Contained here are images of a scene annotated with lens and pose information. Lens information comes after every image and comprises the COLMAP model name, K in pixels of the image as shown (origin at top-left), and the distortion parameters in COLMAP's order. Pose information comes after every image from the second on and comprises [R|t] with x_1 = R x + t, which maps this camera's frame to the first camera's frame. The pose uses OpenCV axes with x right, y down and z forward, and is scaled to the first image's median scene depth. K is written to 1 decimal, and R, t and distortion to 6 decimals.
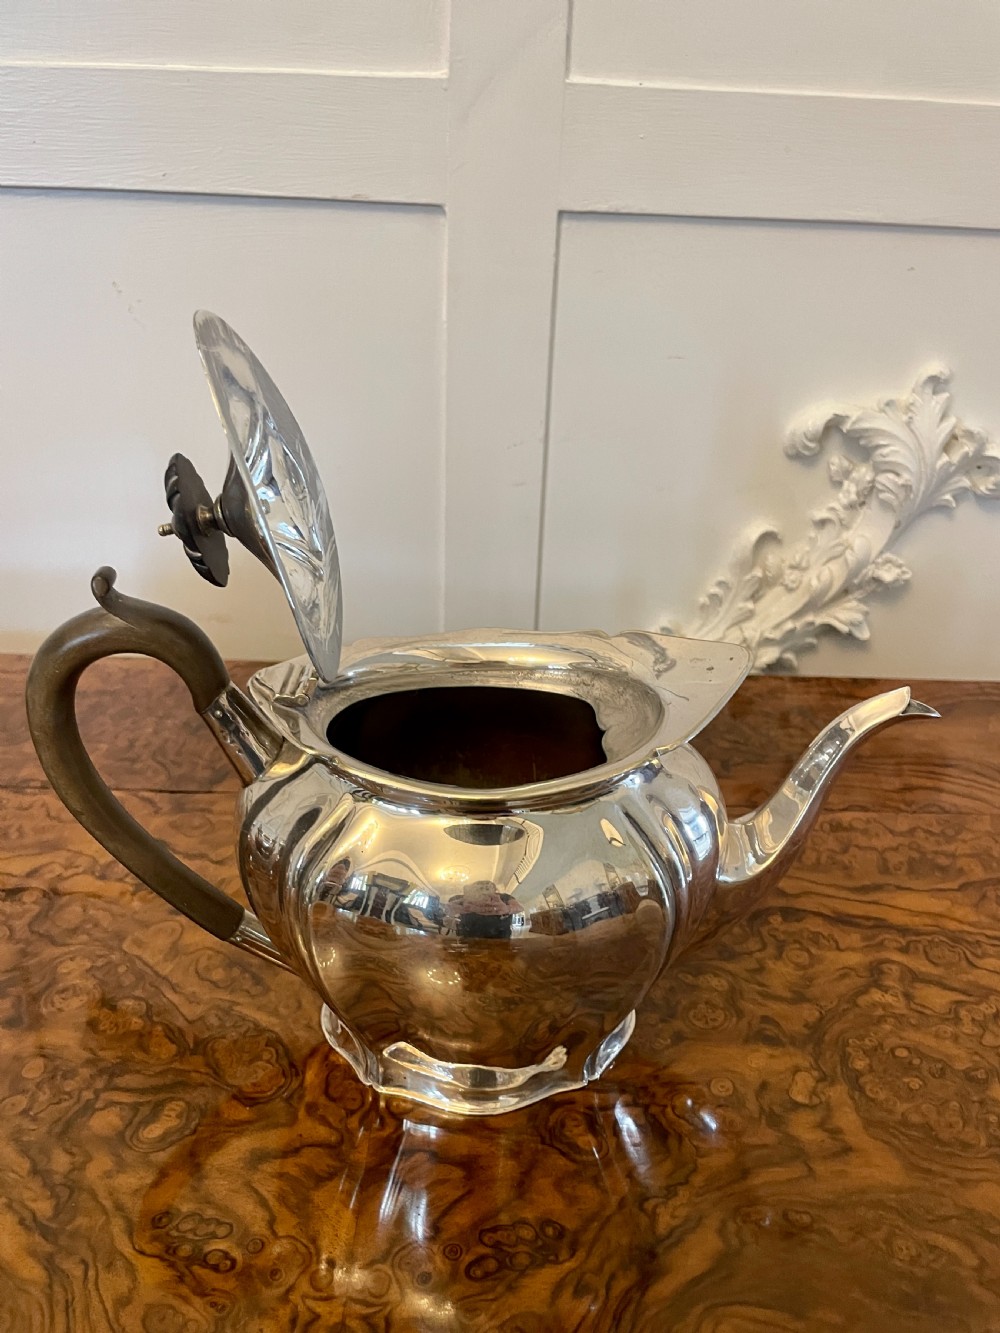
lens RADIAL K [[1036.0, 0, 514.9], [0, 1036.0, 670.8], [0, 0, 1]] dist [0.063760, -0.111802]
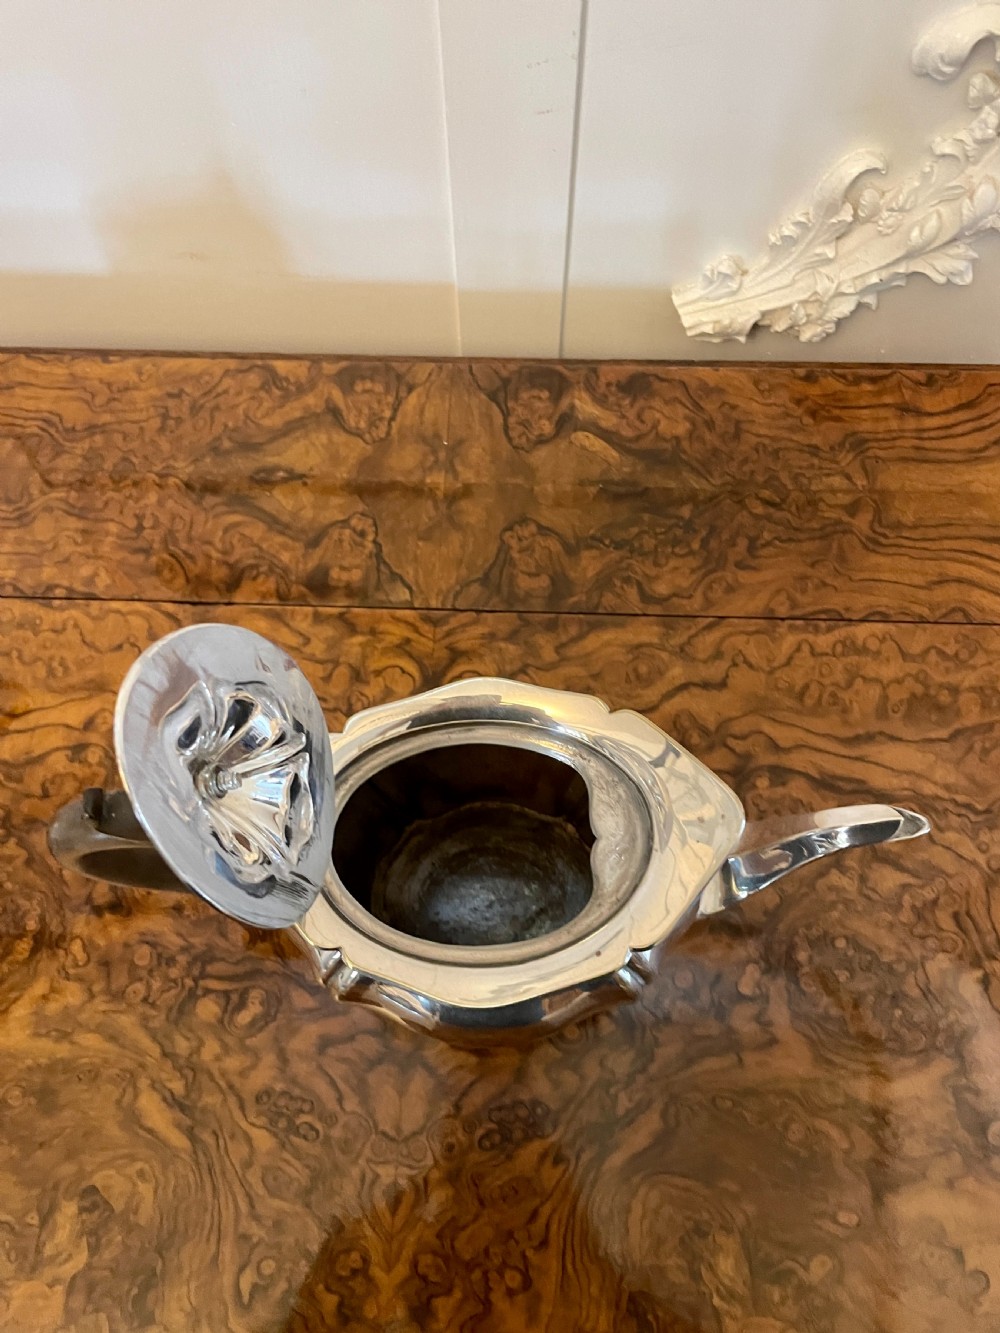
lens RADIAL K [[1036.0, 0, 498.5], [0, 1036.0, 672.9], [0, 0, 1]] dist [0.063760, -0.111802]
pose [[0.997851, 0.018059, -0.062990, 0.047042], [0.028644, 0.744368, 0.667155, -0.686991], [0.058936, -0.667525, 0.742251, 0.294473]]
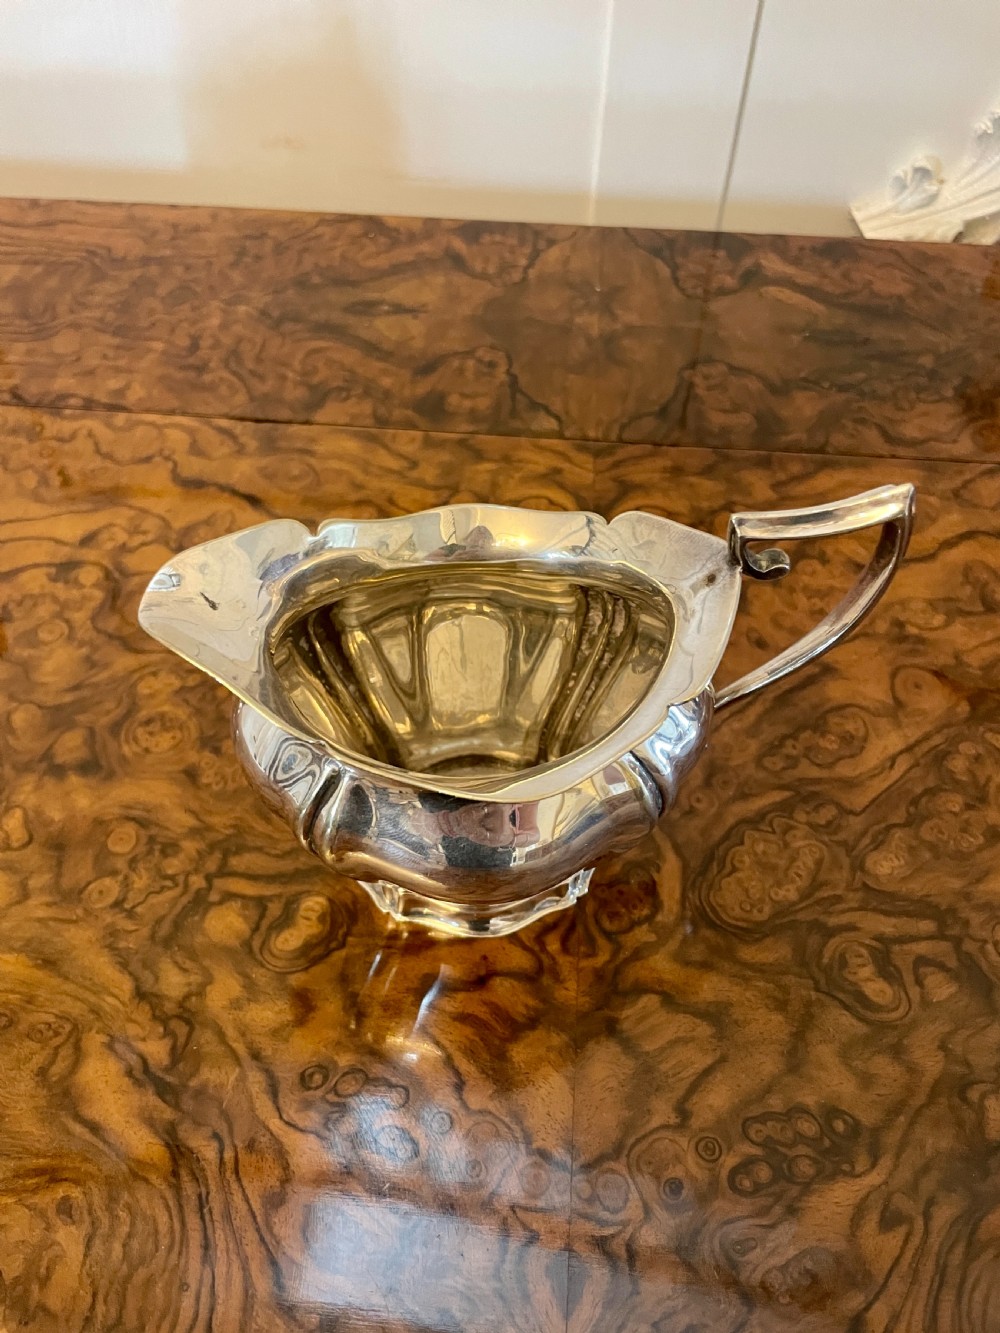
lens RADIAL K [[1036.0, 0, 489.5], [0, 1036.0, 682.2], [0, 0, 1]] dist [0.063760, -0.111802]
pose [[0.996315, 0.049489, -0.070053, -0.144284], [-0.015177, 0.905581, 0.423903, -0.040833], [0.084417, -0.421278, 0.902994, 0.375793]]
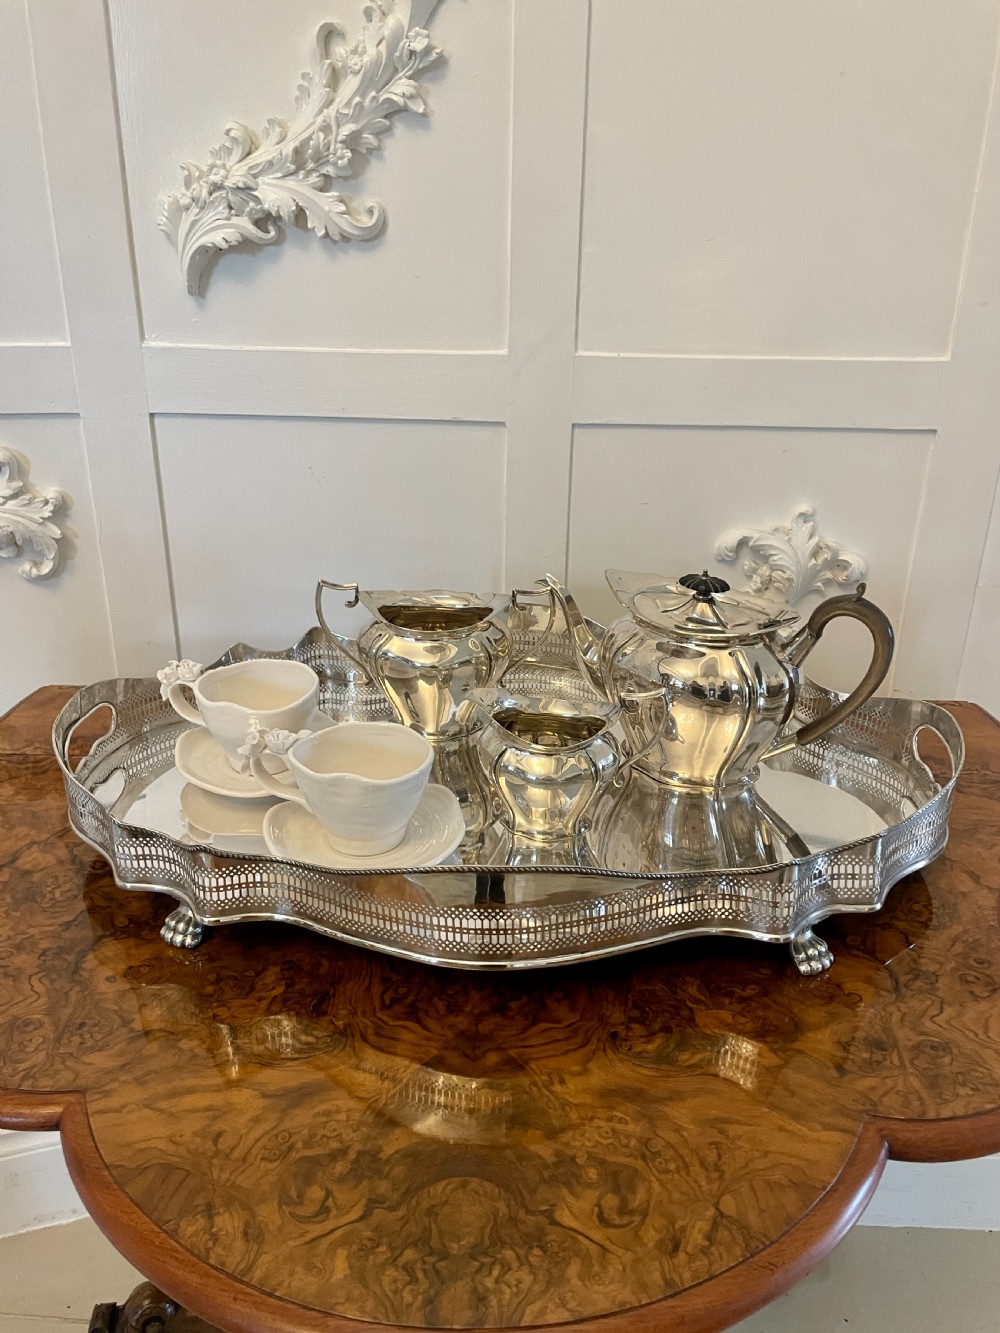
lens RADIAL K [[1032.1, 0, 512.1], [0, 1032.1, 650.2], [0, 0, 1]] dist [0.067318, -0.106159]
pose [[0.999390, -0.012065, -0.032762, -0.009342], [0.009851, 0.997711, -0.066903, 0.065453], [0.033494, 0.066540, 0.997221, -1.066174]]
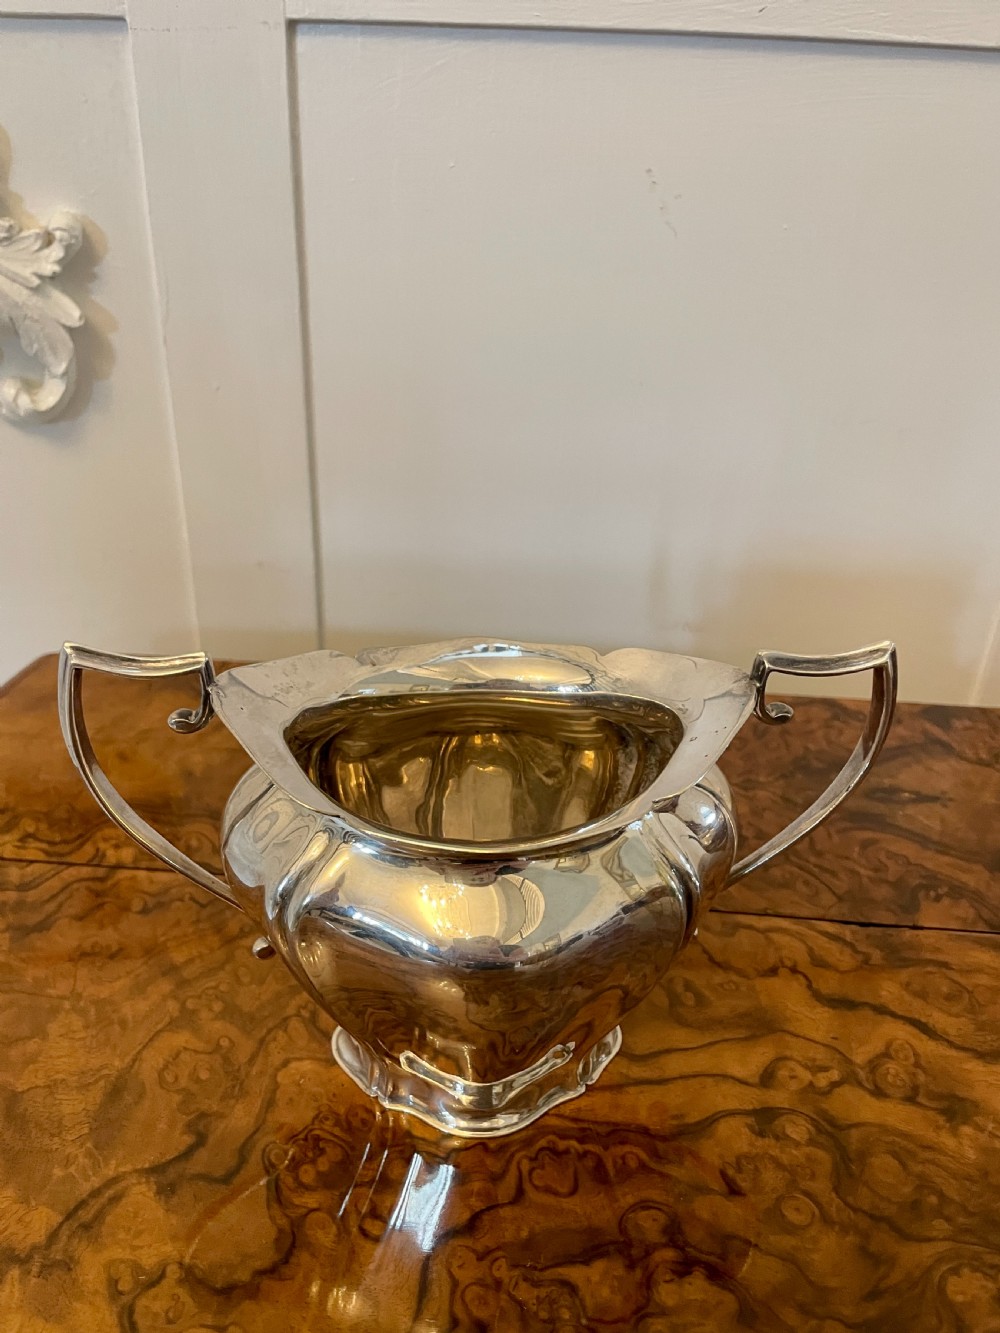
lens RADIAL K [[1036.0, 0, 482.5], [0, 1036.0, 667.1], [0, 0, 1]] dist [0.063760, -0.111802]
pose [[0.996618, 0.033793, -0.074904, -0.720121], [-0.029830, 0.998127, 0.053414, -0.107893], [0.076569, -0.050999, 0.995759, 0.429730]]
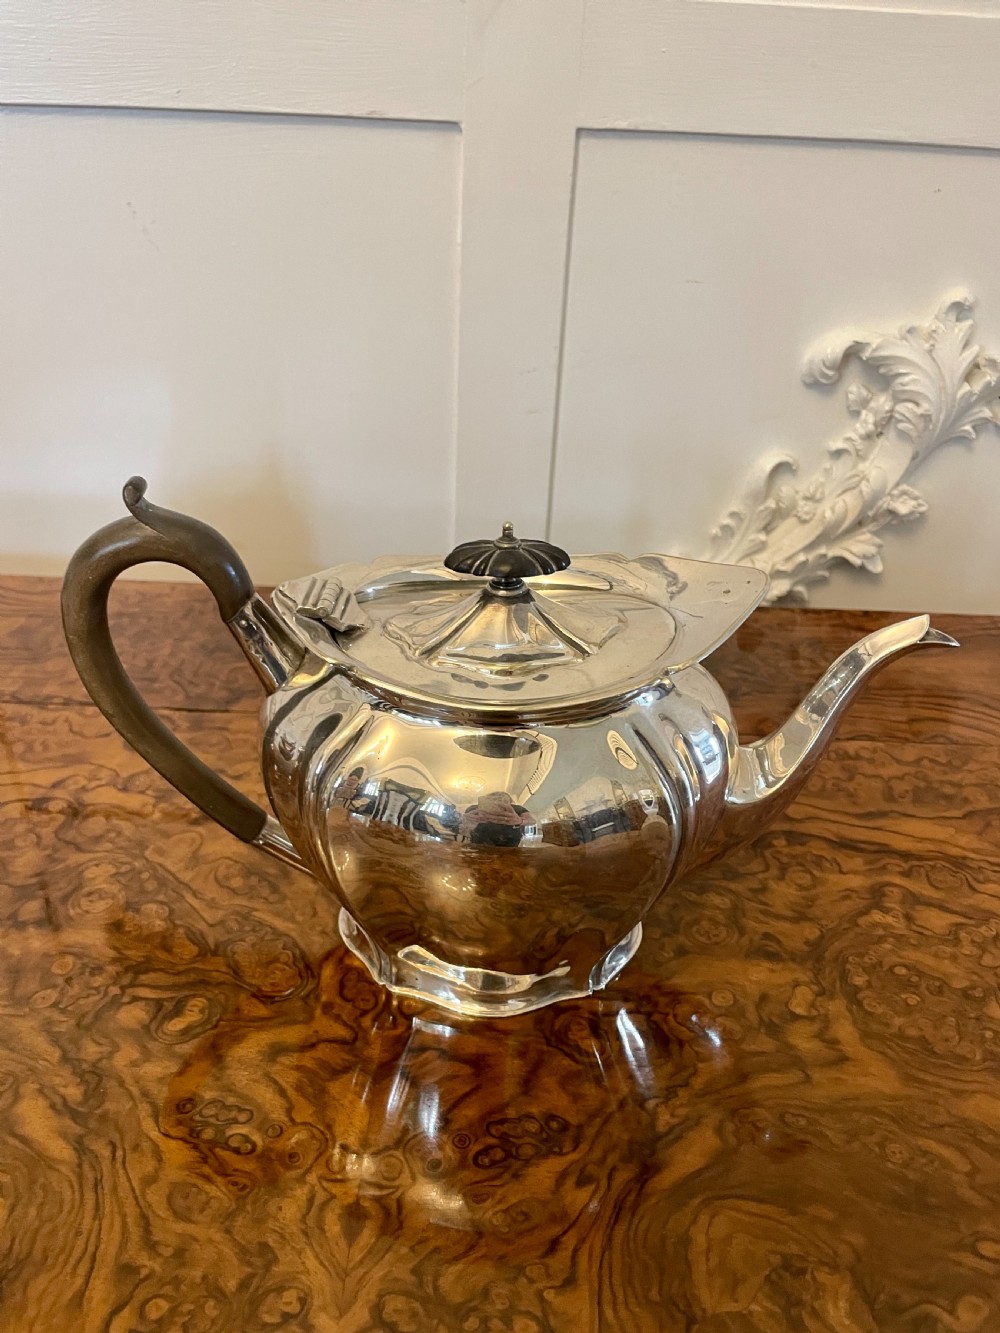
lens RADIAL K [[1036.0, 0, 490.4], [0, 1036.0, 669.1], [0, 0, 1]] dist [0.063760, -0.111802]
pose [[0.999487, 0.014758, -0.028431, -0.006276], [-0.013116, 0.998284, 0.057074, 0.017938], [0.029225, -0.056672, 0.997965, -0.015502]]
